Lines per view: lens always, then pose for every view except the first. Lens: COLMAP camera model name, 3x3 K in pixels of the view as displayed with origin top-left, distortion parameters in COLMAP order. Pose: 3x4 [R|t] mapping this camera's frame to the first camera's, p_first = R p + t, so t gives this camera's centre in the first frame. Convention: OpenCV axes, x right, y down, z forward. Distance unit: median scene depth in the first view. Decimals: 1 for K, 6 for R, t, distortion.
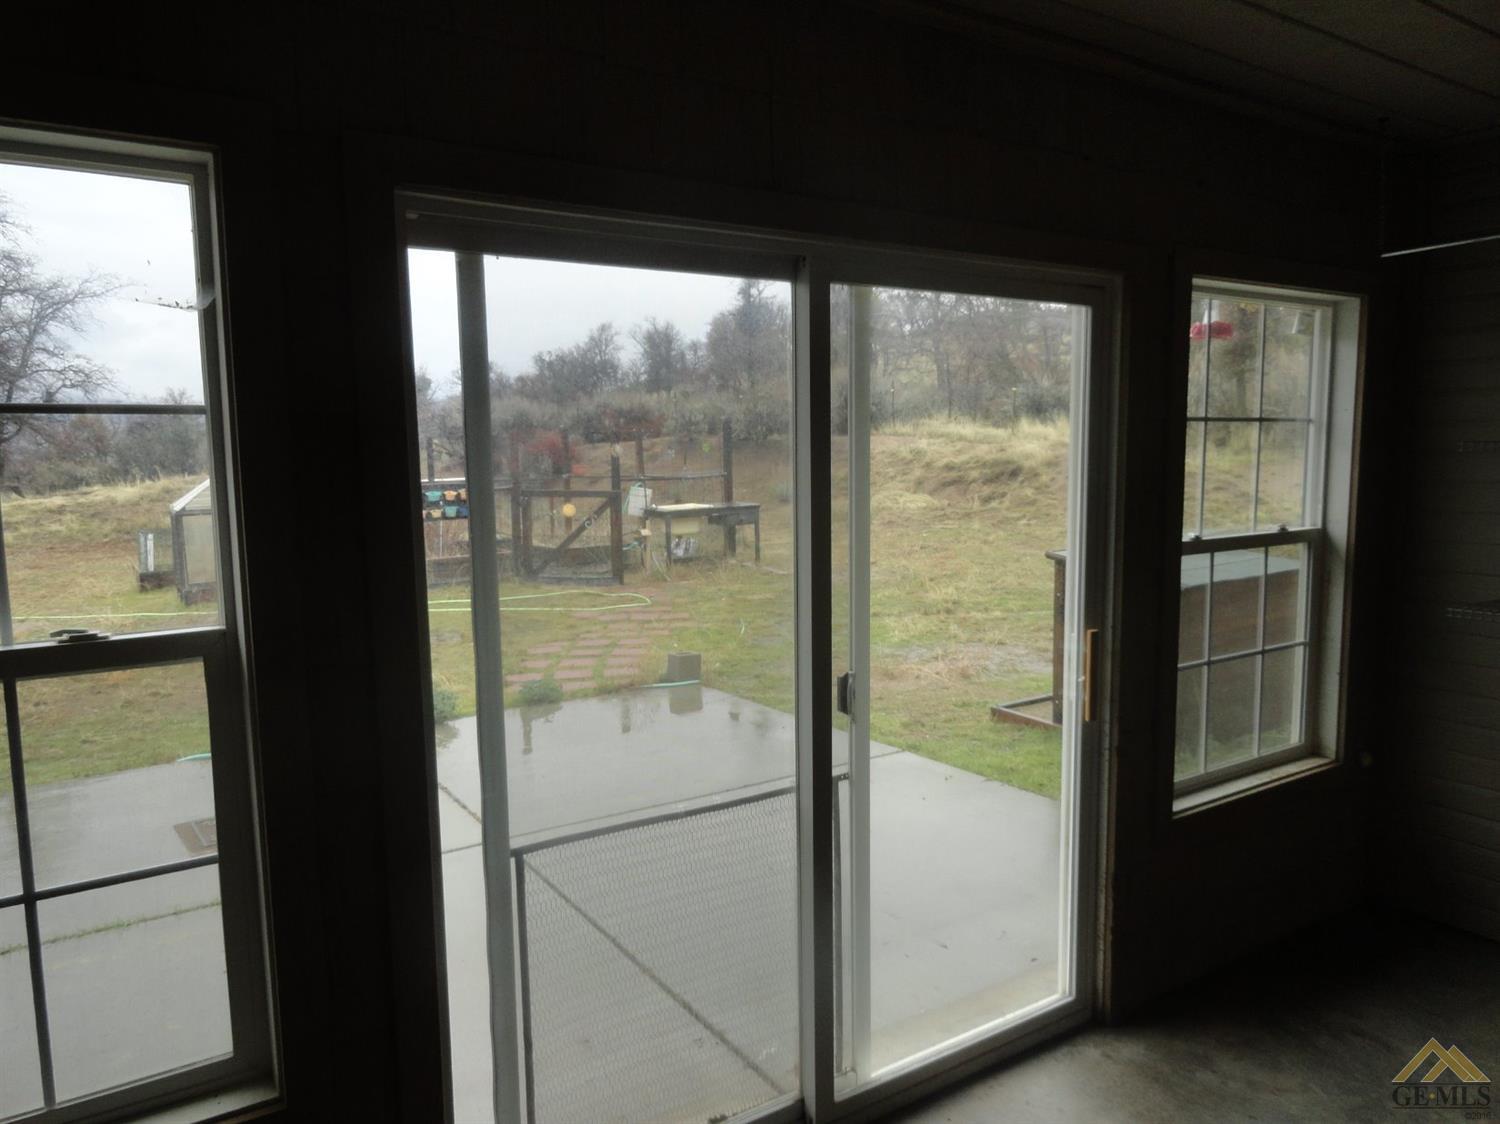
lens RADIAL K [[1040.8, 0, 752.9], [0, 1040.8, 567.5], [0, 0, 1]] dist [0.007974, 0.003989]
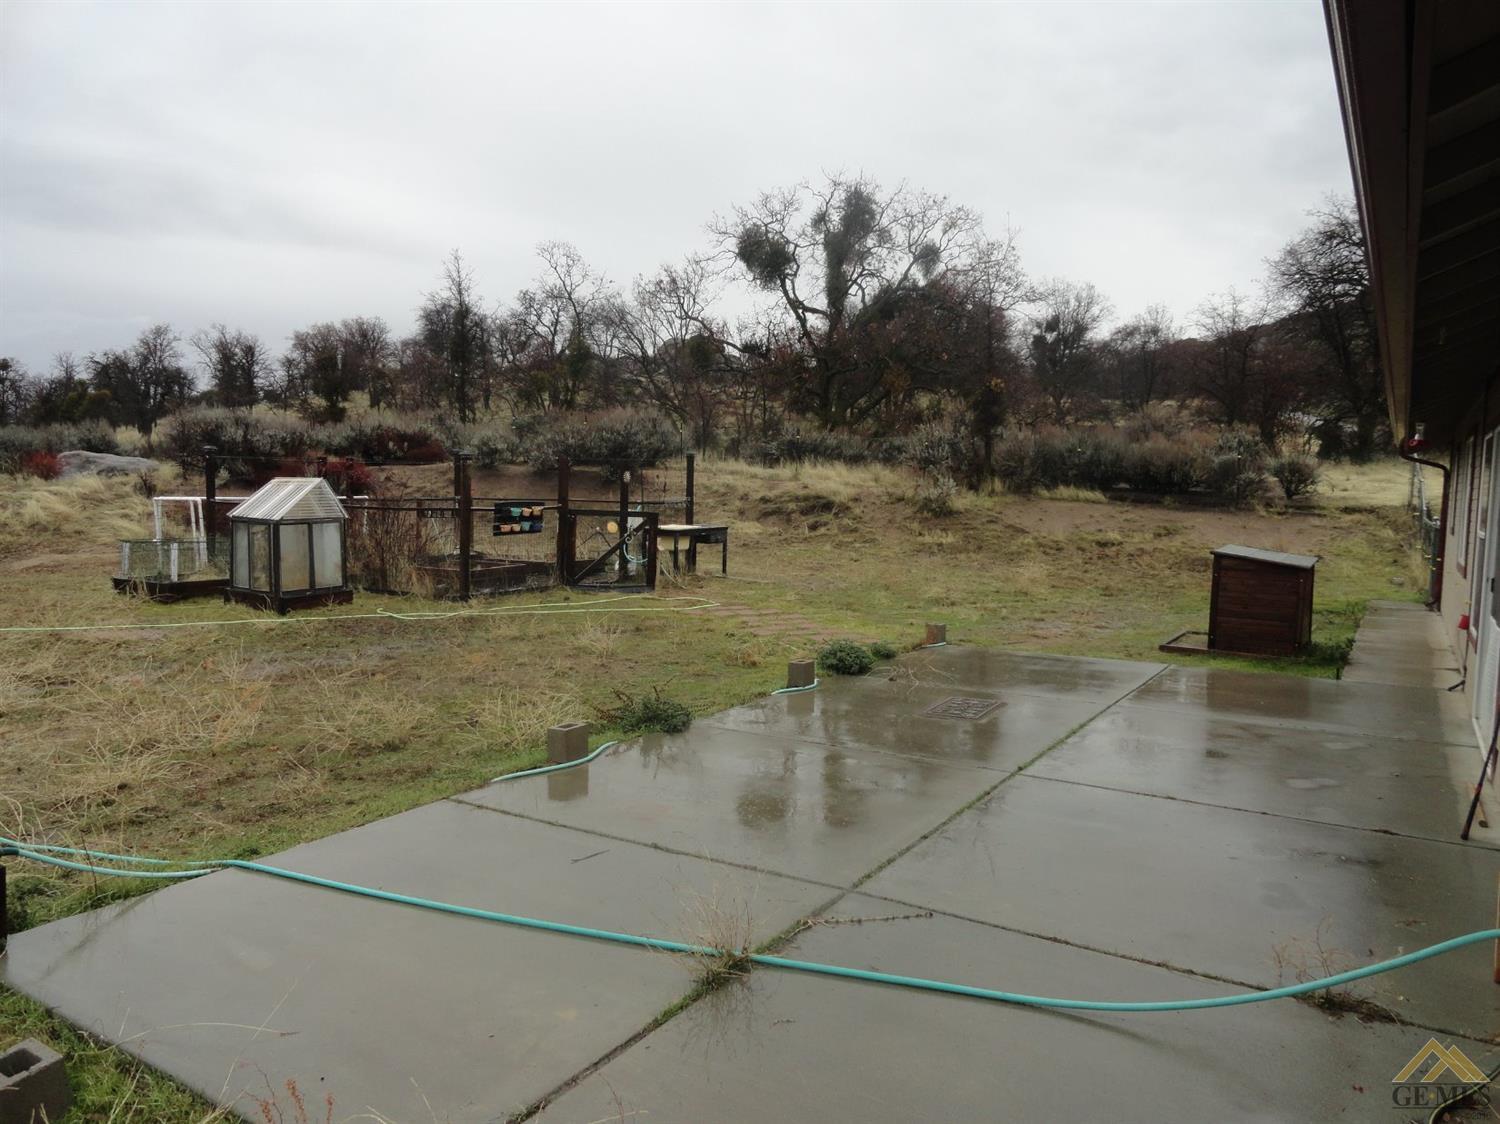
lens RADIAL K [[1040.8, 0, 744.5], [0, 1040.8, 562.4], [0, 0, 1]] dist [0.007974, 0.003989]
pose [[0.909086, 0.005221, 0.416576, -0.342860], [0.009757, 0.999380, -0.033816, 0.016580], [-0.416494, 0.034806, 0.908472, -0.080771]]
